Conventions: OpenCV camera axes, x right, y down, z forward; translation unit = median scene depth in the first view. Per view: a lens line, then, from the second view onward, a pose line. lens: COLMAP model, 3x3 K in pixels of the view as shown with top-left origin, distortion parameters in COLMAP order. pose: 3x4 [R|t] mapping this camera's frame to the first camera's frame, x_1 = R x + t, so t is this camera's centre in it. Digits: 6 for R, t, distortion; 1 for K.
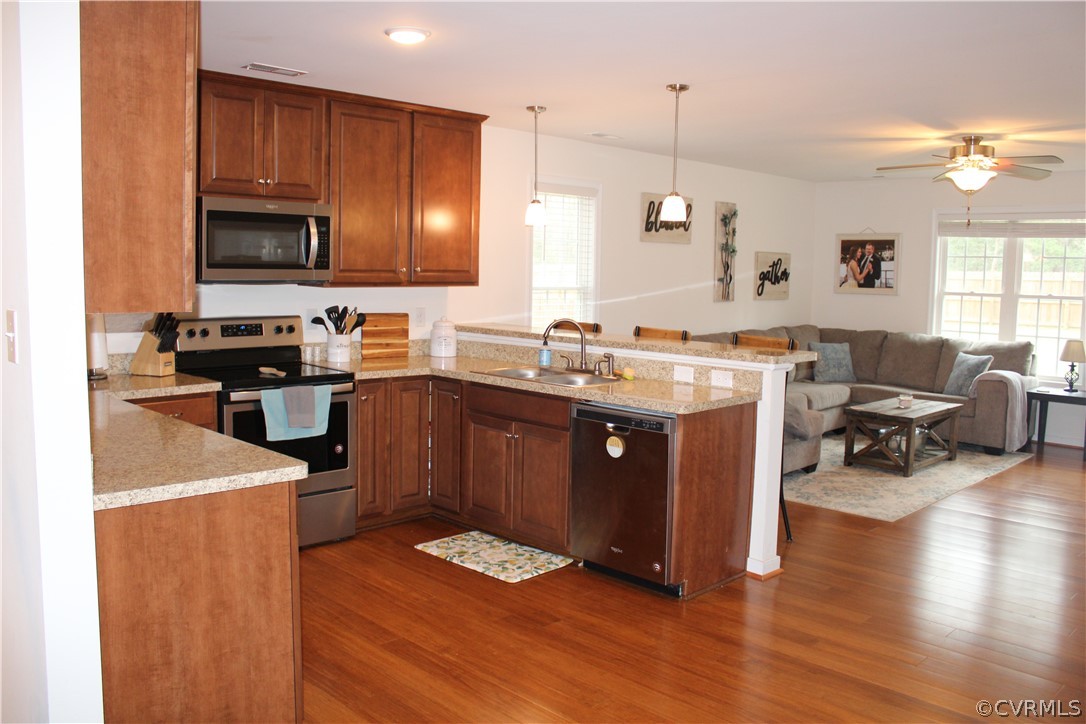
lens RADIAL K [[901.6, 0, 543.0], [0, 901.6, 362.0], [0, 0, 1]] dist [-0.164332, 0.143300]
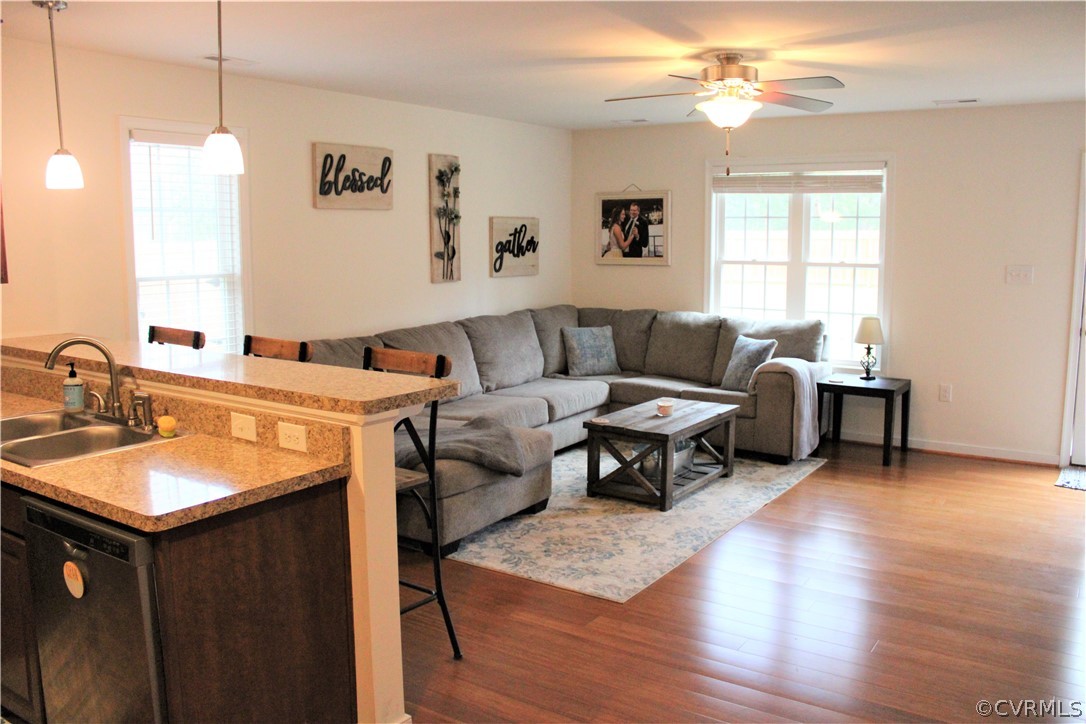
lens RADIAL K [[901.6, 0, 543.0], [0, 901.6, 362.0], [0, 0, 1]] dist [-0.164332, 0.143300]
pose [[0.981827, -0.044890, 0.184391, 0.145124], [0.037983, 0.998444, 0.040822, -0.027744], [-0.185937, -0.033076, 0.982005, 0.219550]]
